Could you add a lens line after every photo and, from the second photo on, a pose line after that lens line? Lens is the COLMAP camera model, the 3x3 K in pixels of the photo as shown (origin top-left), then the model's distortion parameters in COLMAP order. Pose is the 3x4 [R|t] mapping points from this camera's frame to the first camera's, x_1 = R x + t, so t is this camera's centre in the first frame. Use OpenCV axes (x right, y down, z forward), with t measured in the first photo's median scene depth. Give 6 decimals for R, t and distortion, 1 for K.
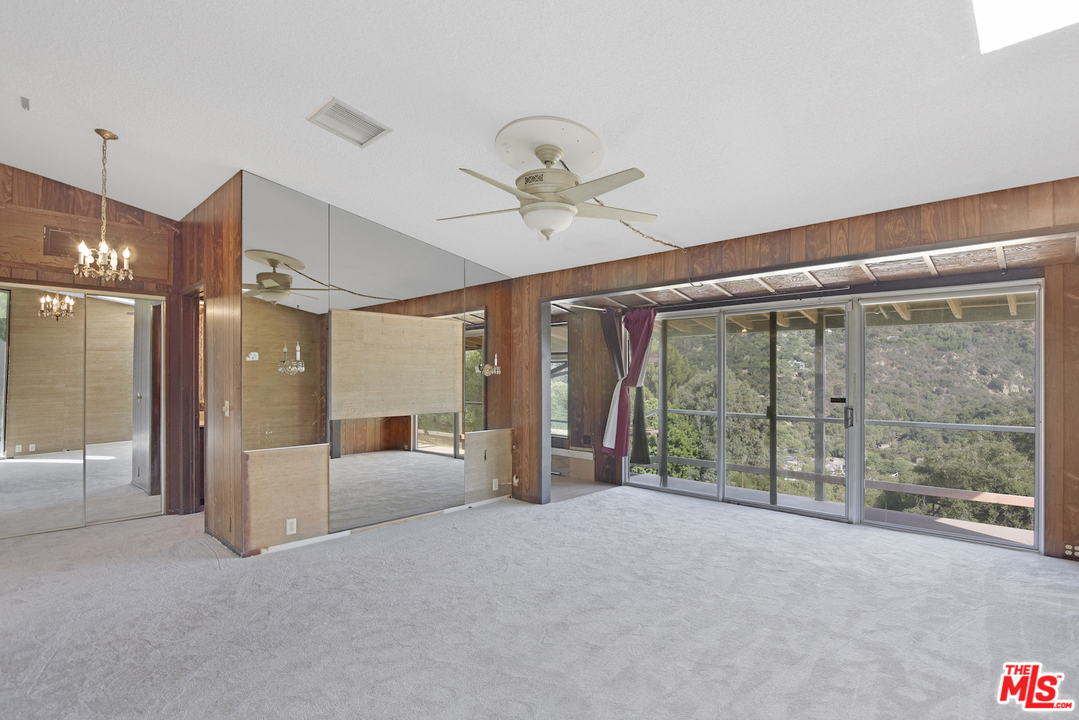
lens RADIAL K [[517.2, 0, 534.7], [0, 517.2, 366.4], [0, 0, 1]] dist [0.003517, 0.000202]
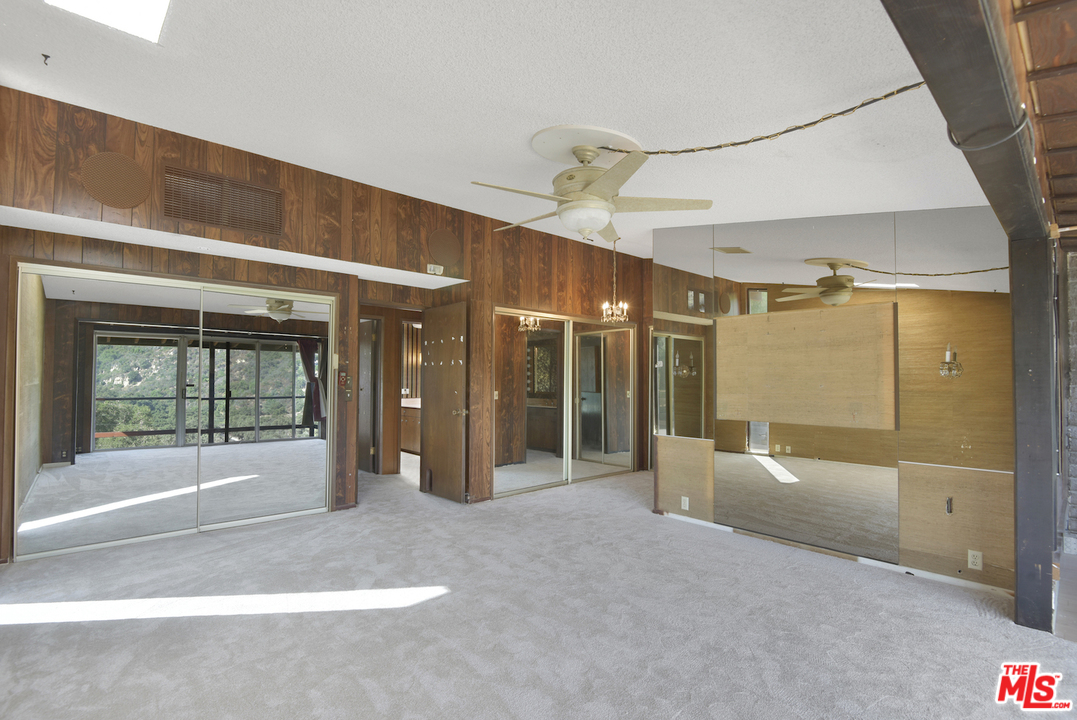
lens RADIAL K [[498.3, 0, 537.5], [0, 498.3, 363.5], [0, 0, 1]] dist [-0.020977, -0.000308]
pose [[-0.065217, -0.036113, -0.997217, 0.619445], [0.016487, 0.999170, -0.037262, 0.017887], [0.997735, -0.018871, -0.064568, 0.633572]]
